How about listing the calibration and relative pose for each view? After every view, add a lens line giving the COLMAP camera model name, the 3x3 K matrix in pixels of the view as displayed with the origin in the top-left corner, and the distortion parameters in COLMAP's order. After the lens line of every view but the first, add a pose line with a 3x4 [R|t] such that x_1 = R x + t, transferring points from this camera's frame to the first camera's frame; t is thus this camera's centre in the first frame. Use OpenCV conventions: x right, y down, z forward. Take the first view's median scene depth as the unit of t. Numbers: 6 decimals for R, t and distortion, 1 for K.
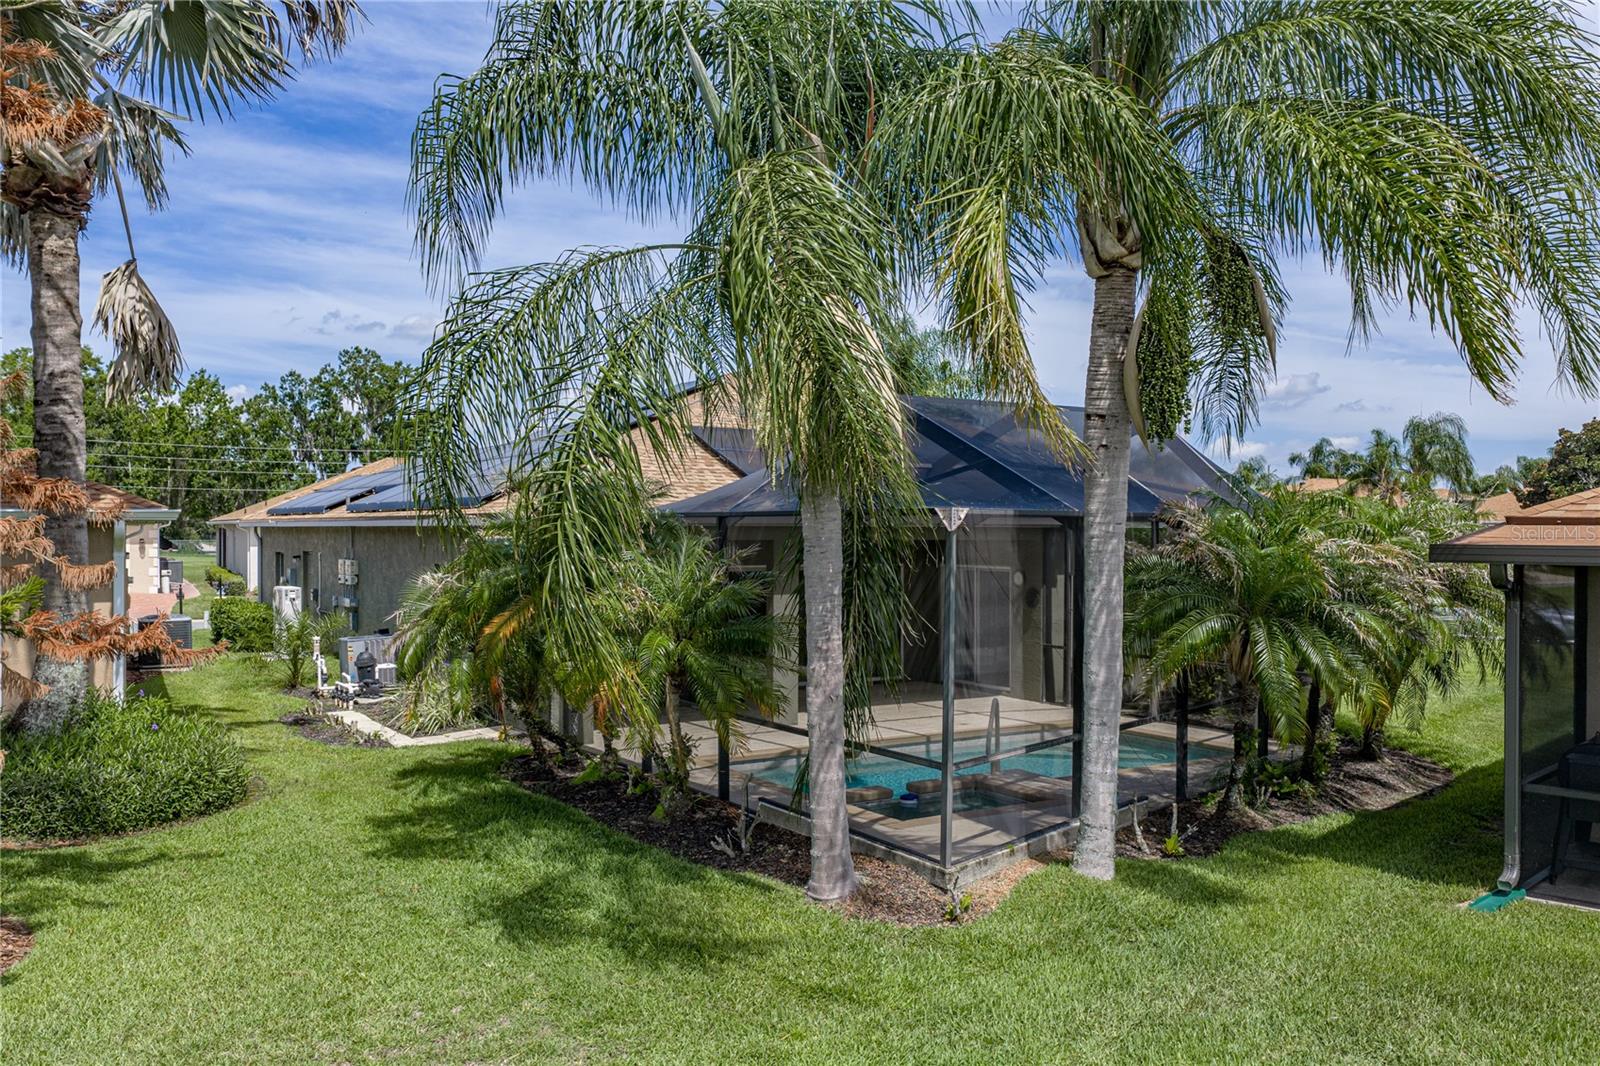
lens RADIAL K [[1319.1, 0, 800.0], [0, 1319.1, 533.0], [0, 0, 1]] dist [0.031282, -0.008257]
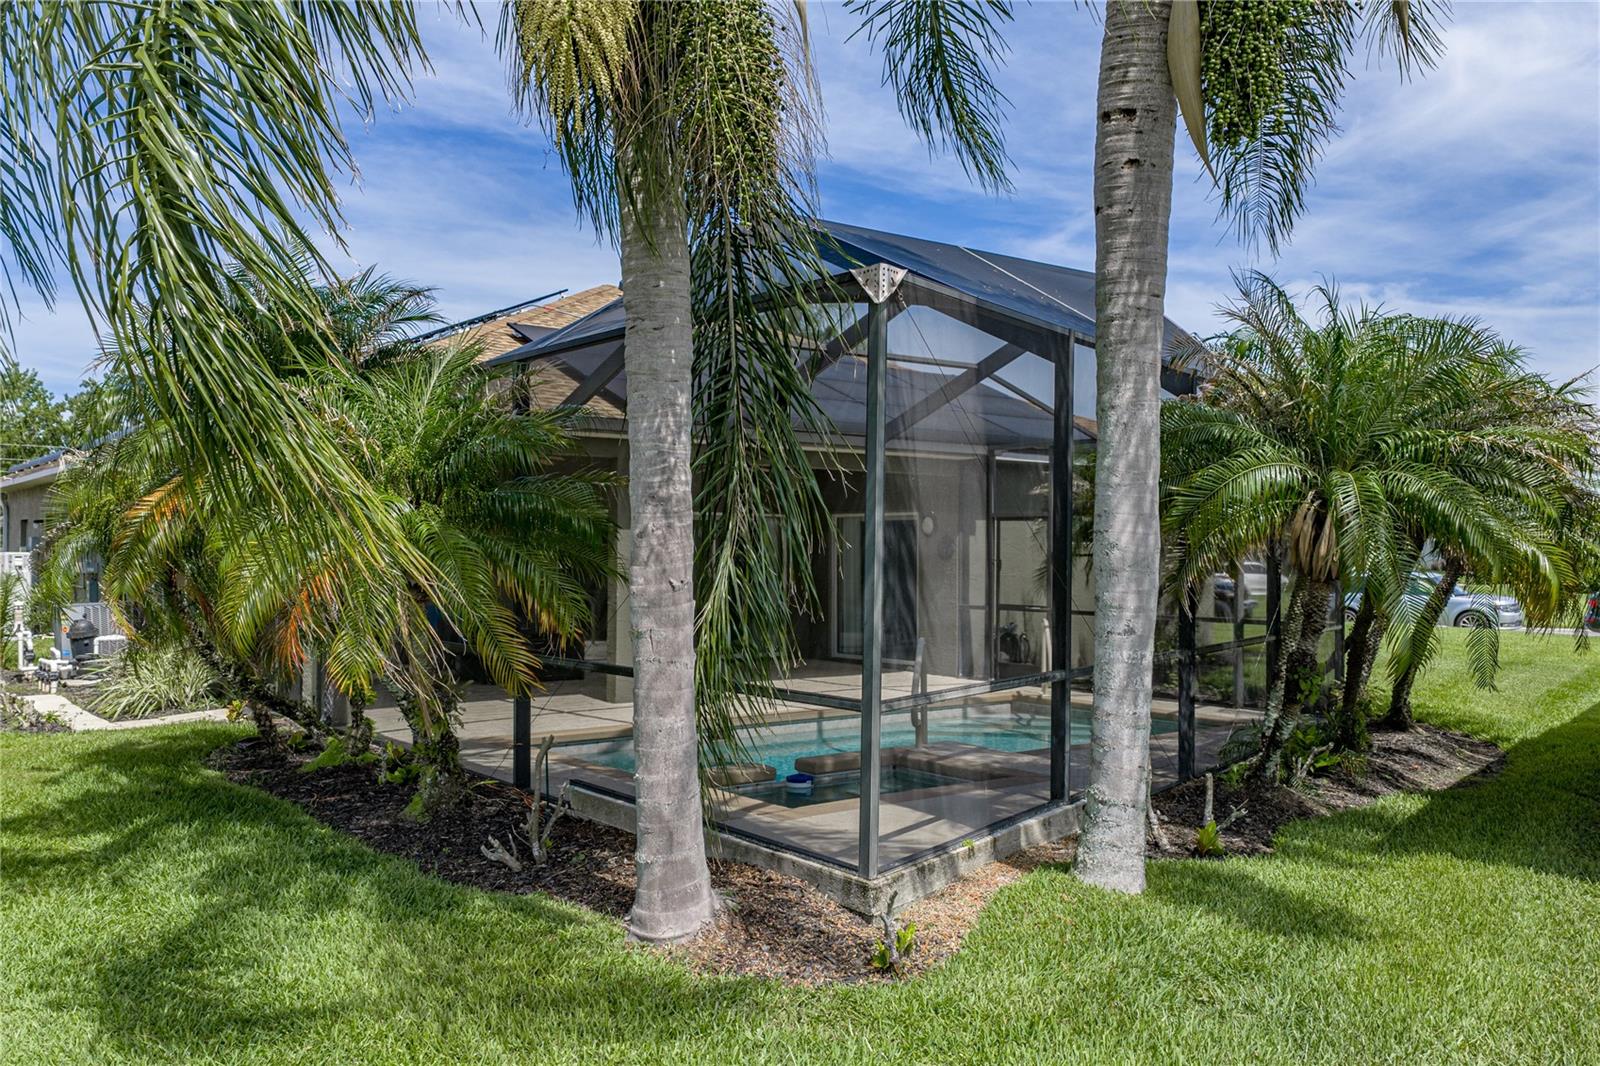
lens RADIAL K [[1319.1, 0, 800.0], [0, 1319.1, 533.0], [0, 0, 1]] dist [0.031282, -0.008257]
pose [[0.995669, 0.003823, 0.092889, 0.022803], [-0.002217, 0.999846, -0.017387, 0.100472], [-0.092941, 0.017105, 0.995525, 0.379695]]
